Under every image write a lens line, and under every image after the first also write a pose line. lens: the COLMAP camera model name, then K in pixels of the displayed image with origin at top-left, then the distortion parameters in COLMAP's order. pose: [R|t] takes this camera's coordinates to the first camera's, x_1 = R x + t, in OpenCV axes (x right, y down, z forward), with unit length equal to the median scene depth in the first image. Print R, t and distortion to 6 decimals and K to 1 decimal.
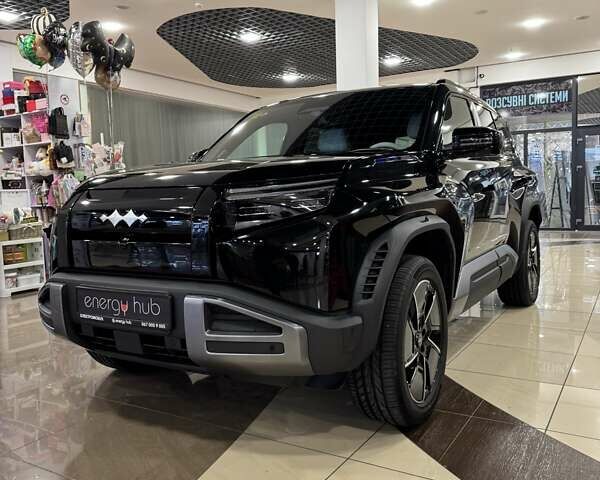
lens RADIAL K [[567.4, 0, 300.8], [0, 567.4, 240.8], [0, 0, 1]] dist [0.012323, 0.000000]
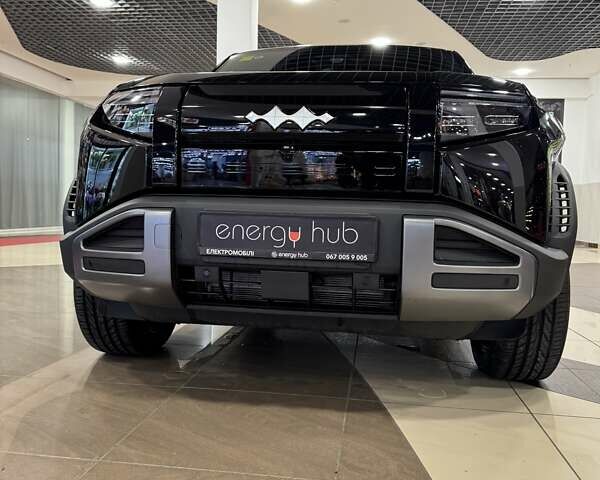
lens RADIAL K [[567.4, 0, 300.6], [0, 567.4, 239.8], [0, 0, 1]] dist [0.012323, 0.000000]
pose [[0.918641, 0.034172, 0.393613, -0.594496], [-0.022413, 0.999156, -0.034434, 0.147388], [-0.394457, 0.022811, 0.918631, 0.314328]]
